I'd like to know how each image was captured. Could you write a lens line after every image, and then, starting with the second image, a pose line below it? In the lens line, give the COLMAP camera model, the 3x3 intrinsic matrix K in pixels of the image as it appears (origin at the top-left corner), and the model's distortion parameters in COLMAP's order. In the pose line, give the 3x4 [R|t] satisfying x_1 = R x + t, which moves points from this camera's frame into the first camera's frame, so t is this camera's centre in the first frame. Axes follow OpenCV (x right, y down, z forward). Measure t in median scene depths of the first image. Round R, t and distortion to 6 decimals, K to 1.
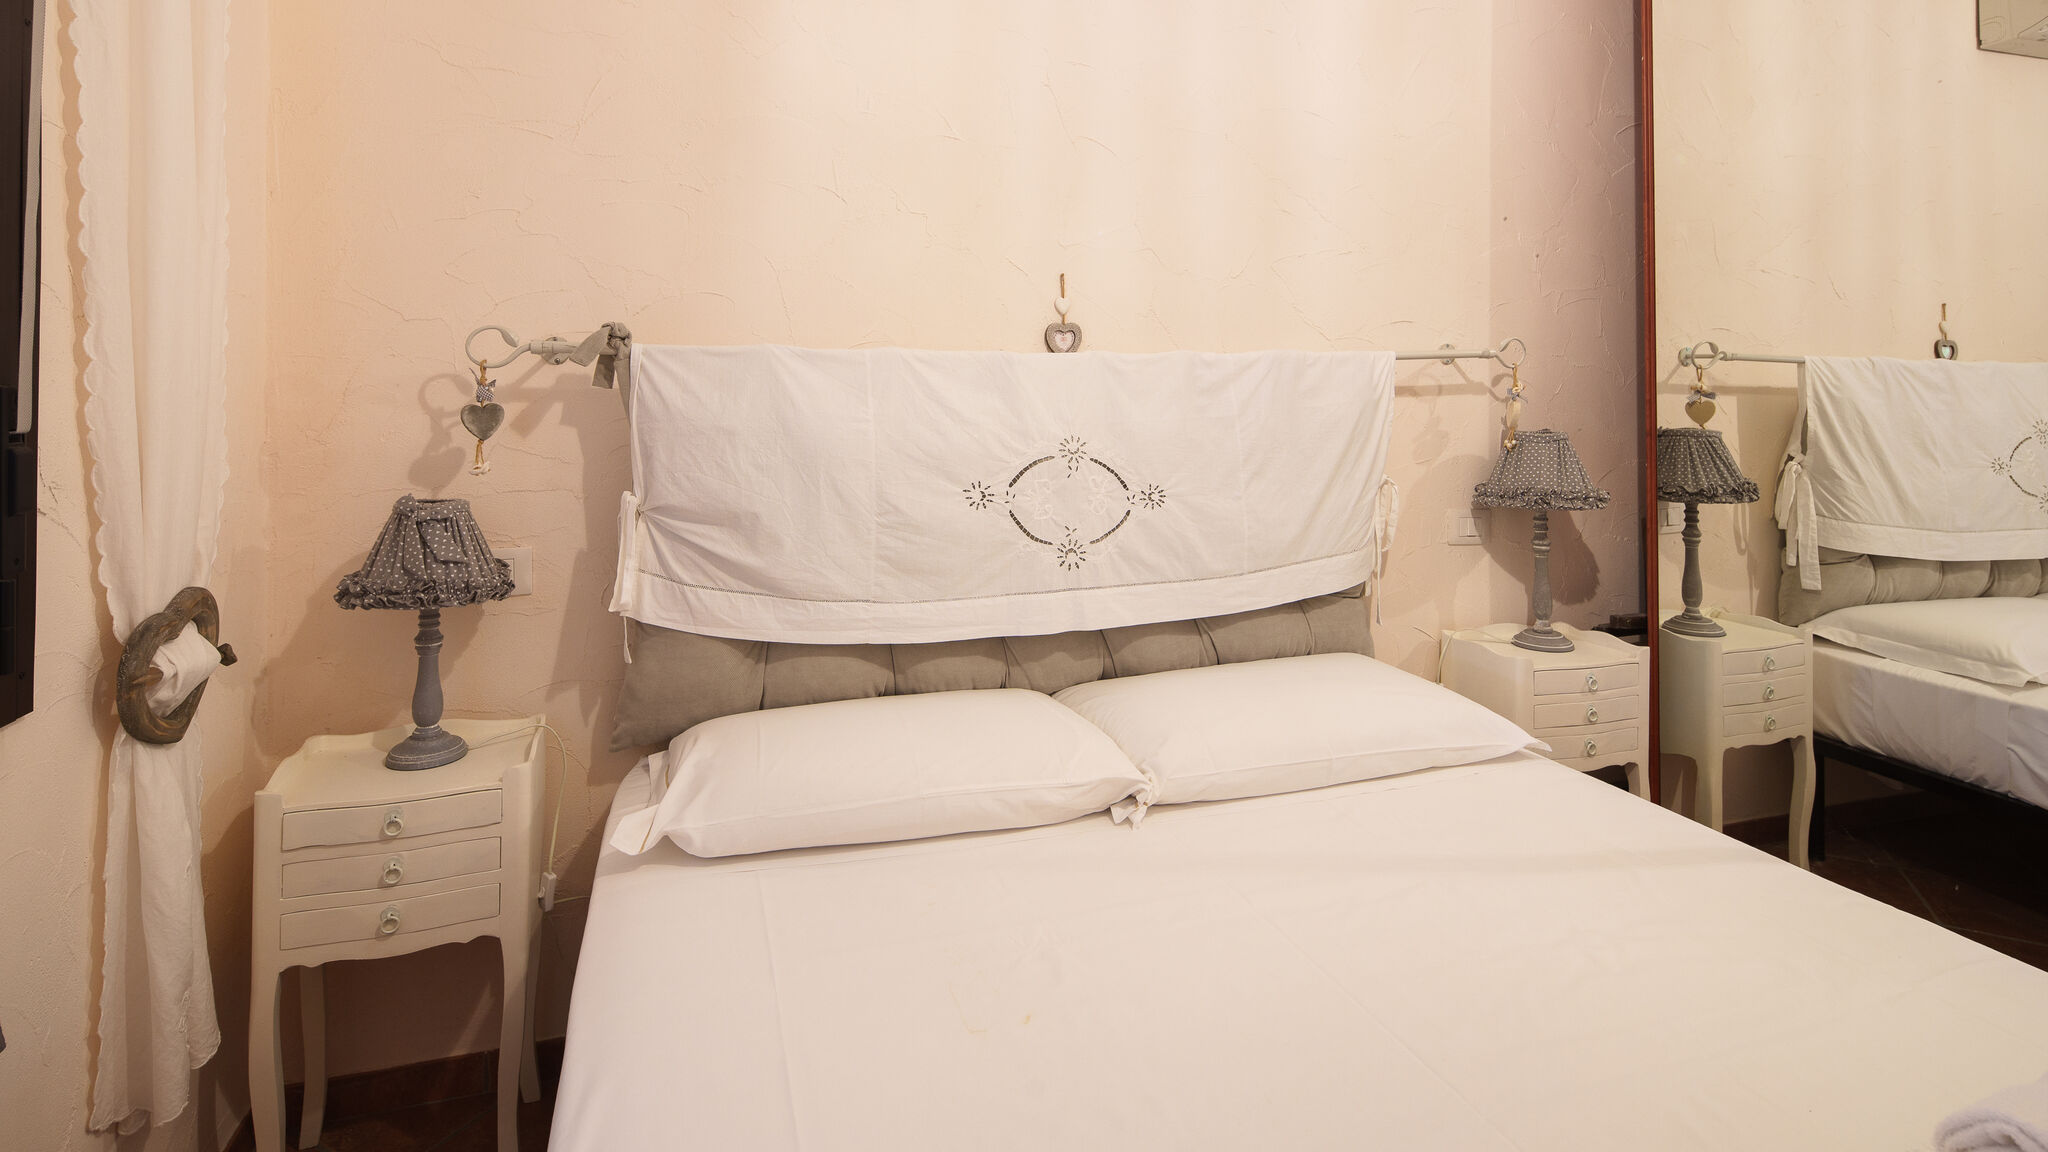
lens RADIAL K [[1000.8, 0, 1020.0], [0, 1000.8, 373.3], [0, 0, 1]] dist [0.003871, -0.005243]
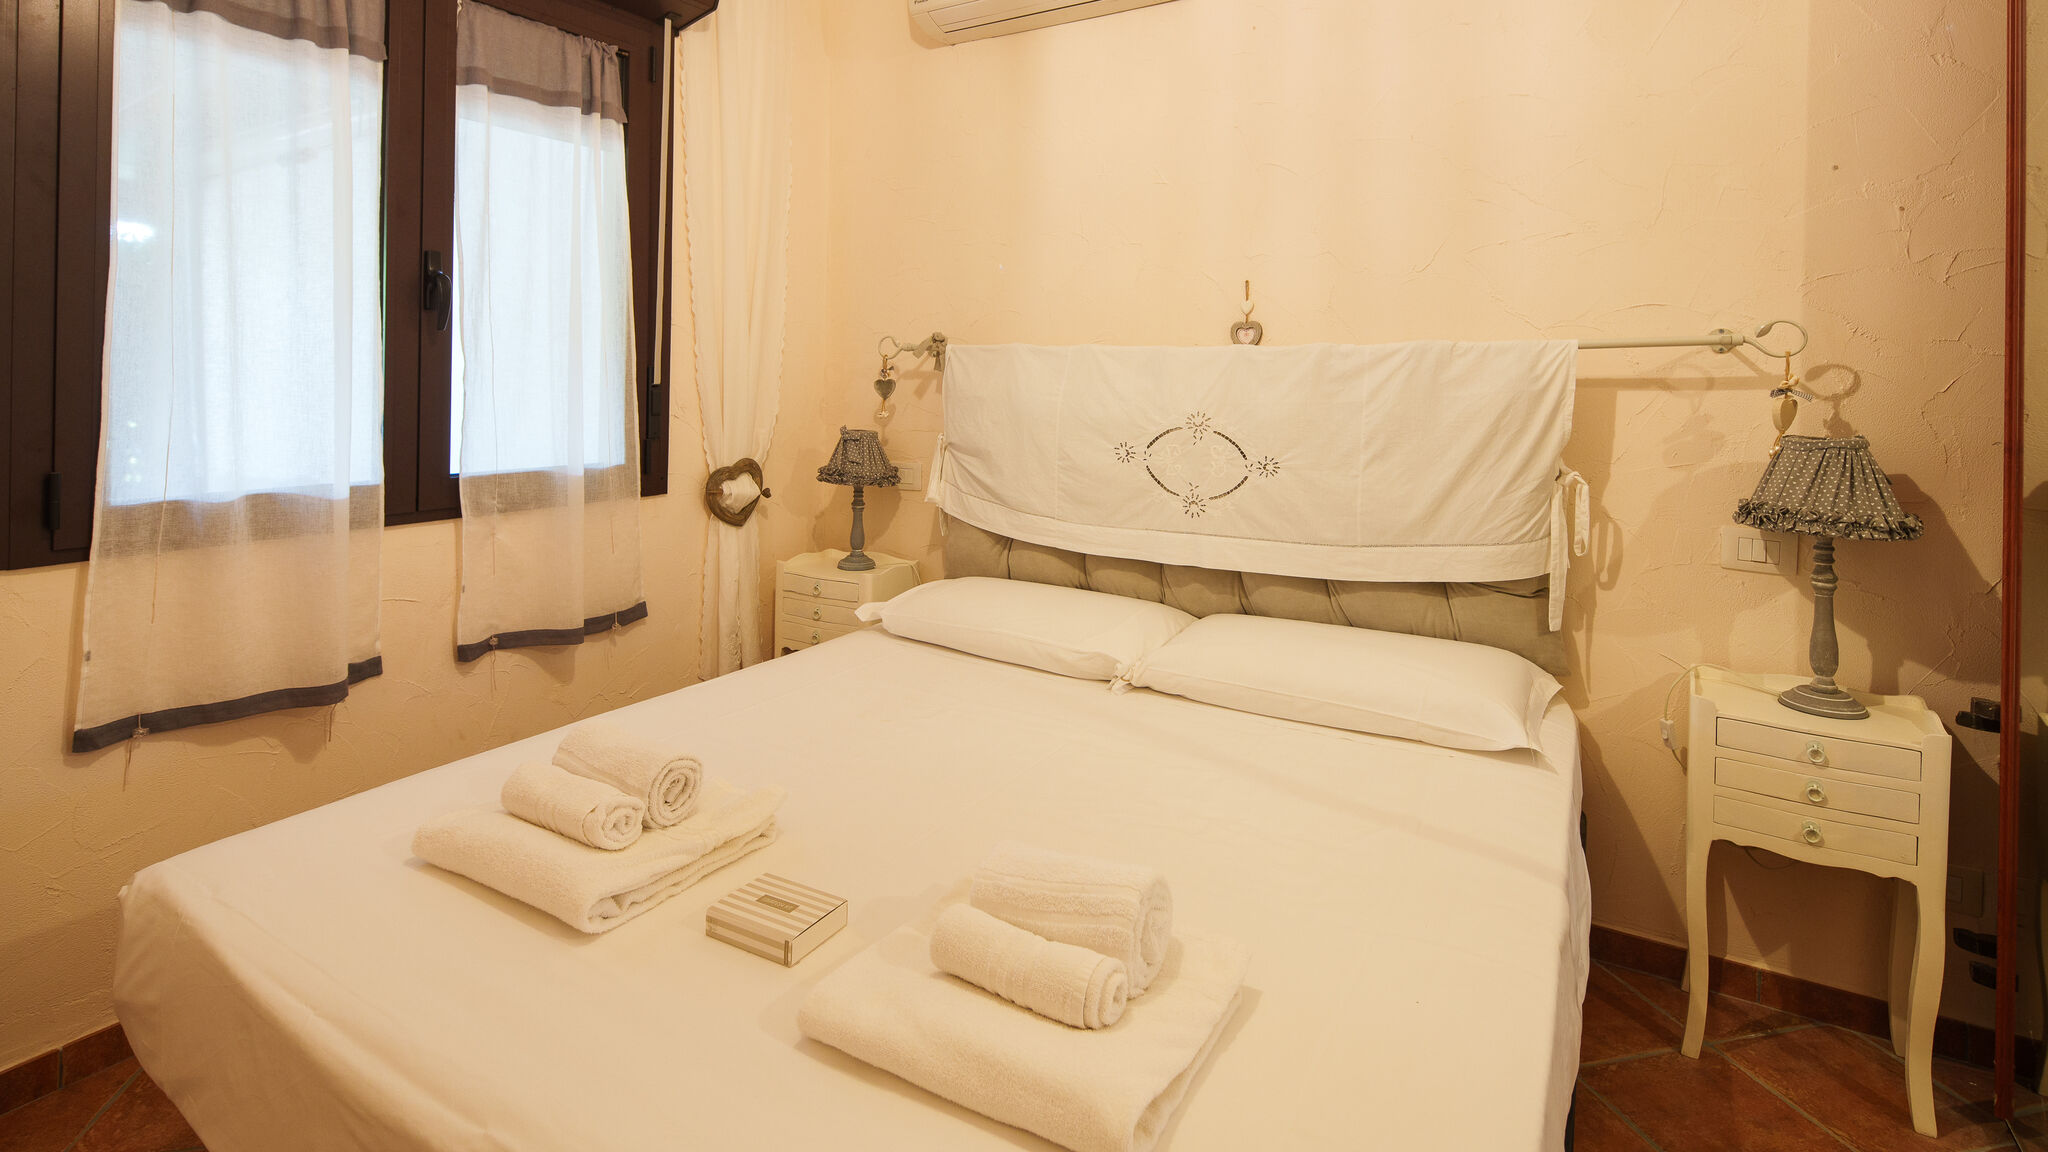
lens RADIAL K [[991.4, 0, 1020.7], [0, 991.4, 368.2], [0, 0, 1]] dist [0.001290, -0.000345]
pose [[0.656671, 0.004168, -0.754166, 0.853065], [-0.003271, 0.999991, 0.002678, 0.004468], [0.754170, 0.000708, 0.656679, 0.010872]]
